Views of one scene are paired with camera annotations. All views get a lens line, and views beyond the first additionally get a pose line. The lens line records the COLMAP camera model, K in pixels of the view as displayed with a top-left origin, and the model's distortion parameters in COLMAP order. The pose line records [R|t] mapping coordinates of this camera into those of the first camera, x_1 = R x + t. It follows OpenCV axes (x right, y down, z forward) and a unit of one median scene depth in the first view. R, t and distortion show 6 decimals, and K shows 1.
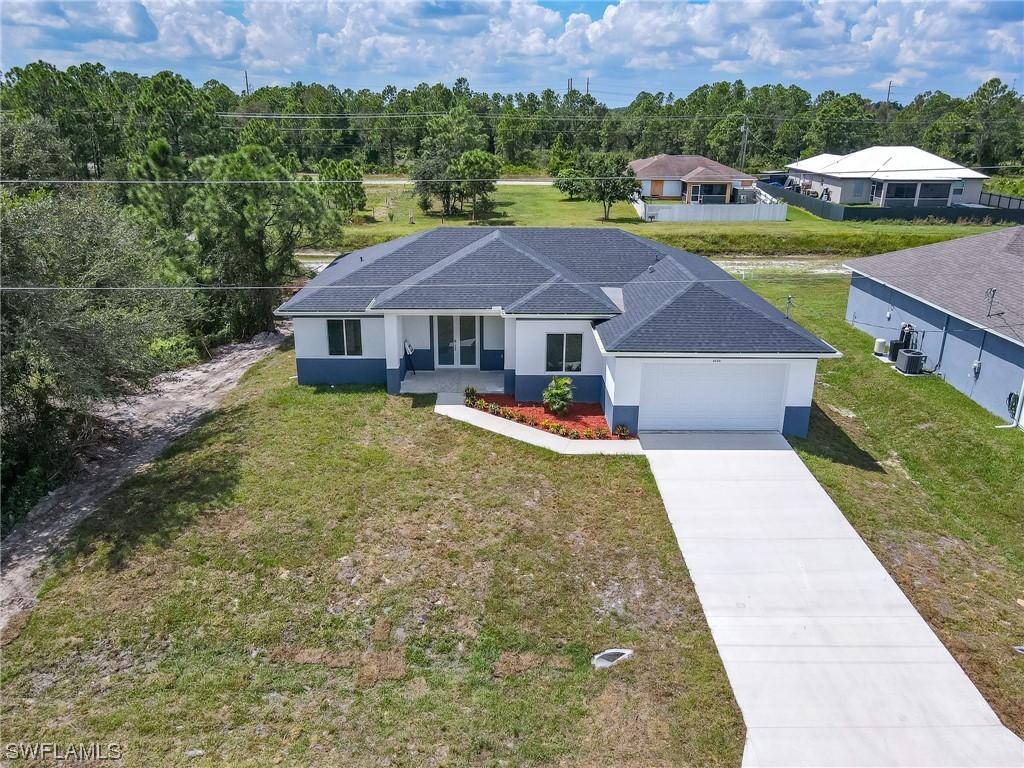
lens RADIAL K [[801.8, 0, 519.2], [0, 801.8, 381.9], [0, 0, 1]] dist [-0.003385, 0.017854]
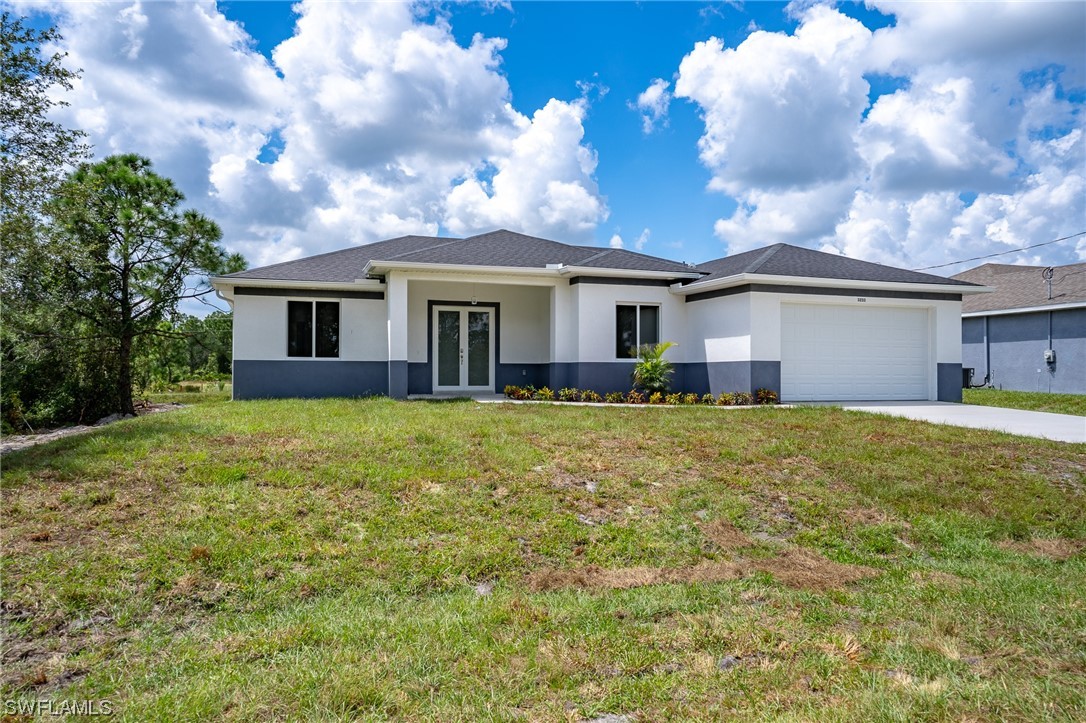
lens RADIAL K [[800.0, 0, 559.1], [0, 800.0, 359.0], [0, 0, 1]] dist [0.012210, -0.003158]
pose [[0.945205, -0.001508, 0.326474, -0.280918], [0.115424, 0.936951, -0.329849, 0.246059], [-0.305393, 0.349458, 0.885784, 0.411179]]
